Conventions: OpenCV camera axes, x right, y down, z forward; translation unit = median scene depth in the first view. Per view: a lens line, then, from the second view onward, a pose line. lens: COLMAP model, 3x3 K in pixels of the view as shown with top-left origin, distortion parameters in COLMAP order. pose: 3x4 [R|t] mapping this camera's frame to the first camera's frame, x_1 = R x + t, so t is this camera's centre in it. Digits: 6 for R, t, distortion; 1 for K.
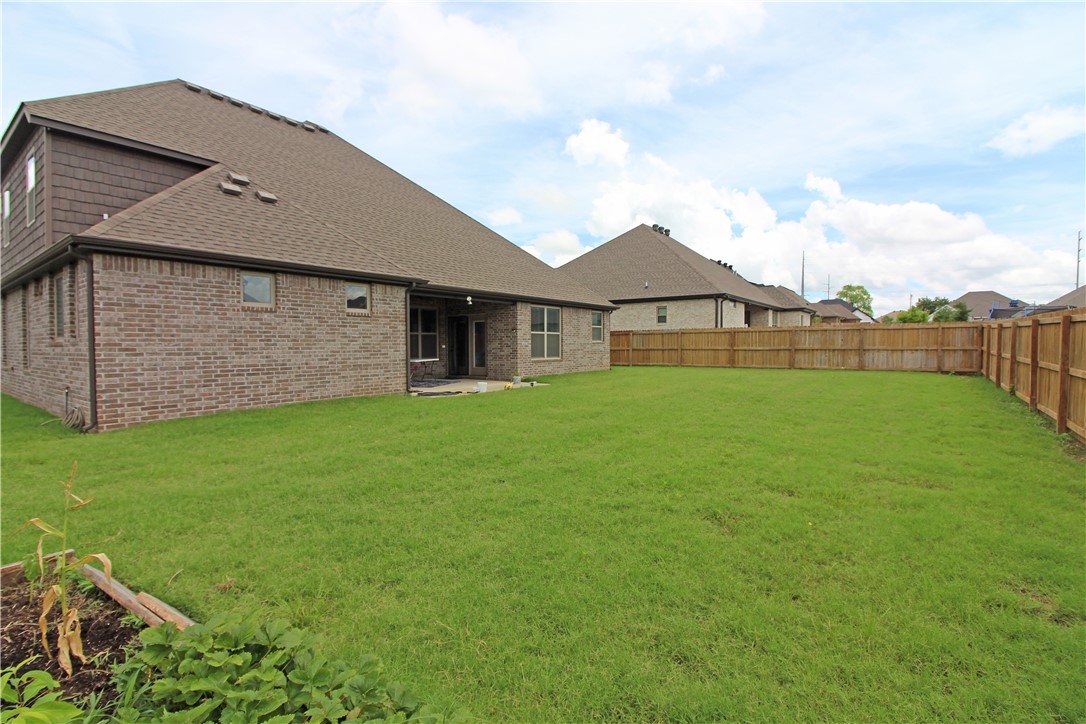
lens RADIAL K [[502.6, 0, 543.9], [0, 502.6, 356.4], [0, 0, 1]] dist [-0.000202, -0.013032]
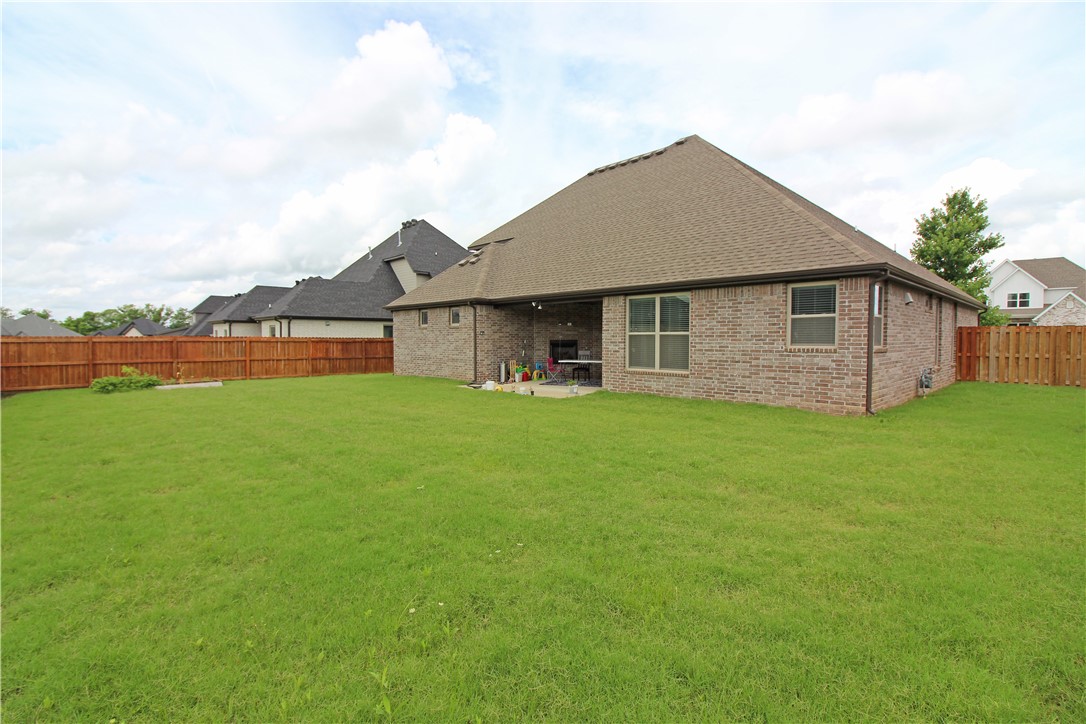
lens RADIAL K [[502.6, 0, 543.9], [0, 502.6, 356.4], [0, 0, 1]] dist [-0.000202, -0.013032]
pose [[-0.171289, 0.029070, -0.984792, 0.732839], [-0.031064, 0.998908, 0.034890, -0.035109], [0.984731, 0.036568, -0.170199, 0.989436]]
